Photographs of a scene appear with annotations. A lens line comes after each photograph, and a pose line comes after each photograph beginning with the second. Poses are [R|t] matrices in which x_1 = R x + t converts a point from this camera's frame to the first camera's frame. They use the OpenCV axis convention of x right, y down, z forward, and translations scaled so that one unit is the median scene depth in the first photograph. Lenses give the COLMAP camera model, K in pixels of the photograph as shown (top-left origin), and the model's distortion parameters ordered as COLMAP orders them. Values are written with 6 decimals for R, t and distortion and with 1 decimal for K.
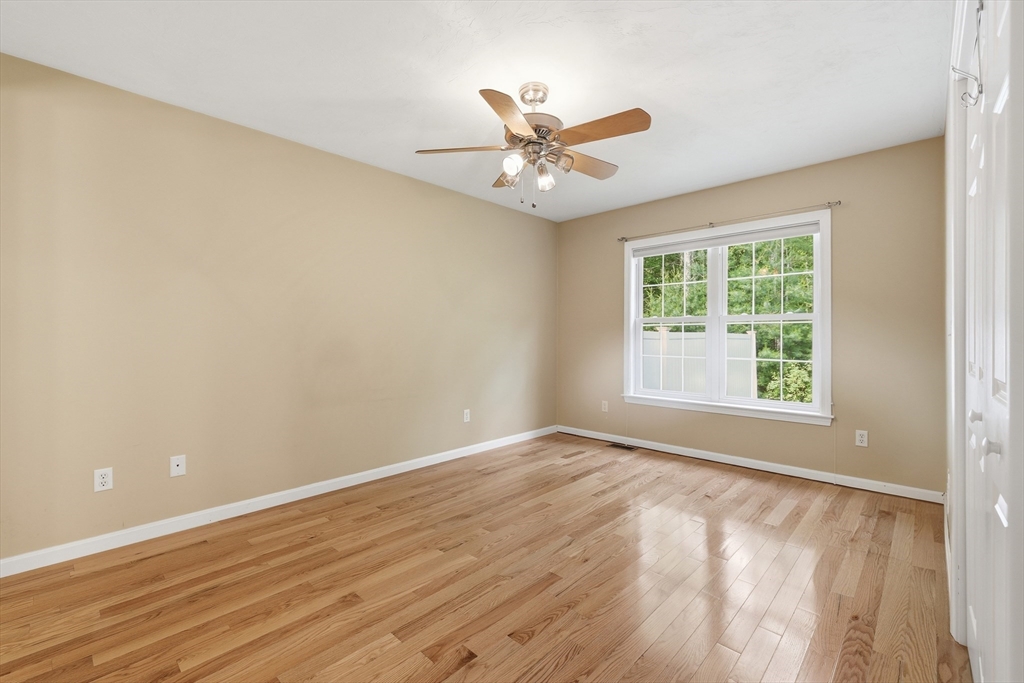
lens RADIAL K [[442.7, 0, 516.1], [0, 442.7, 329.3], [0, 0, 1]] dist [0.000355, -0.000066]
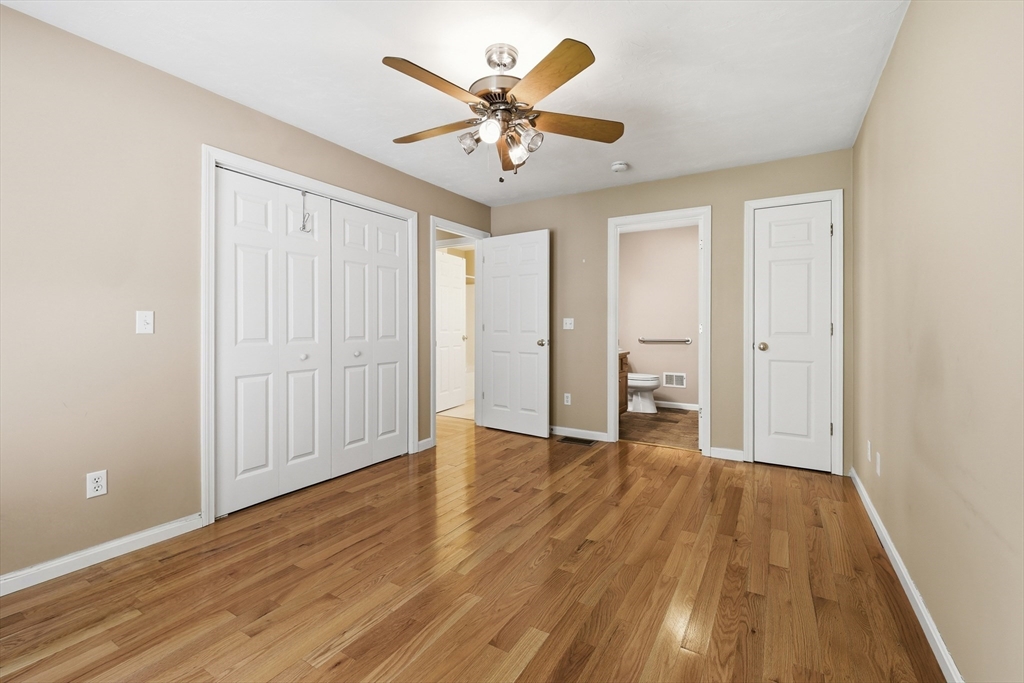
lens RADIAL K [[442.7, 0, 516.1], [0, 442.7, 329.3], [0, 0, 1]] dist [0.000355, -0.000066]
pose [[-0.977625, 0.001267, -0.210351, 0.205690], [0.001995, 0.999993, -0.003247, 0.027623], [0.210345, -0.003594, -0.977621, 1.951914]]
